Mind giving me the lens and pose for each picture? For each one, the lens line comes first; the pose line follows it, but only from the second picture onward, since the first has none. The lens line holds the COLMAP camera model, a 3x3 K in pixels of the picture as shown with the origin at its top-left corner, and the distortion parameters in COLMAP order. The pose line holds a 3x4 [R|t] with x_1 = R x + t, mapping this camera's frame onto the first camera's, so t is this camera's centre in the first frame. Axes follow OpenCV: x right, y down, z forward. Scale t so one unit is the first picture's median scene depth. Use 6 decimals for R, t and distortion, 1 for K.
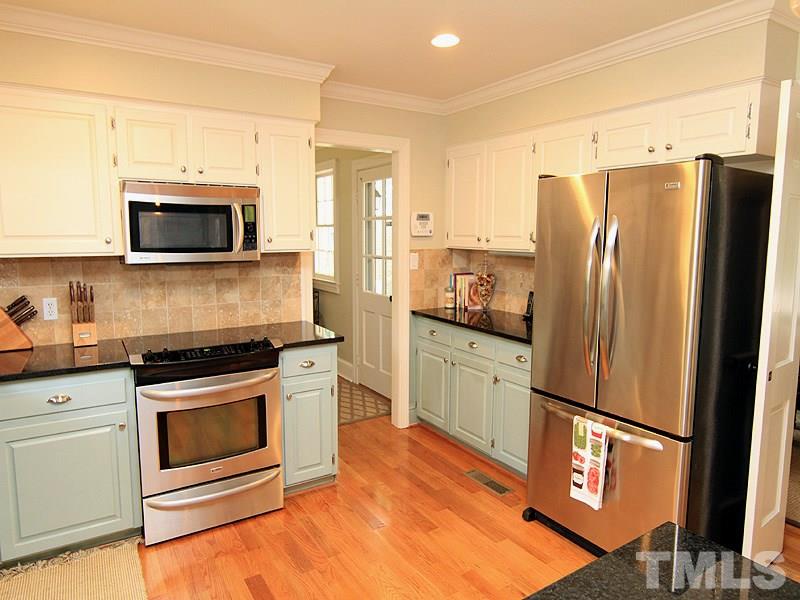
lens RADIAL K [[510.5, 0, 400.3], [0, 510.5, 297.0], [0, 0, 1]] dist [-0.017695, 0.003565]
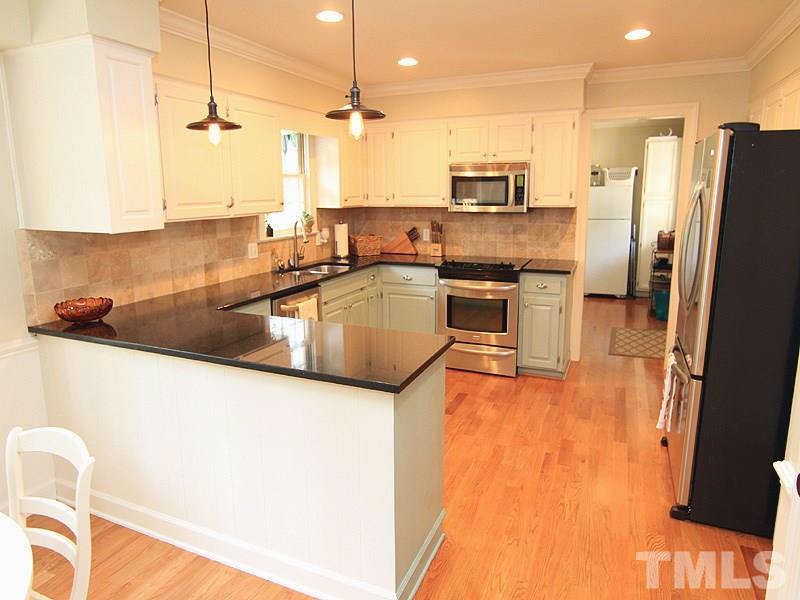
lens RADIAL K [[510.5, 0, 396.6], [0, 510.5, 298.6], [0, 0, 1]] dist [-0.017695, 0.003565]
pose [[0.553058, 0.163912, -0.816860, 0.803433], [-0.089816, 0.986472, 0.137136, 0.006566], [0.828288, -0.002477, 0.560298, -0.150248]]
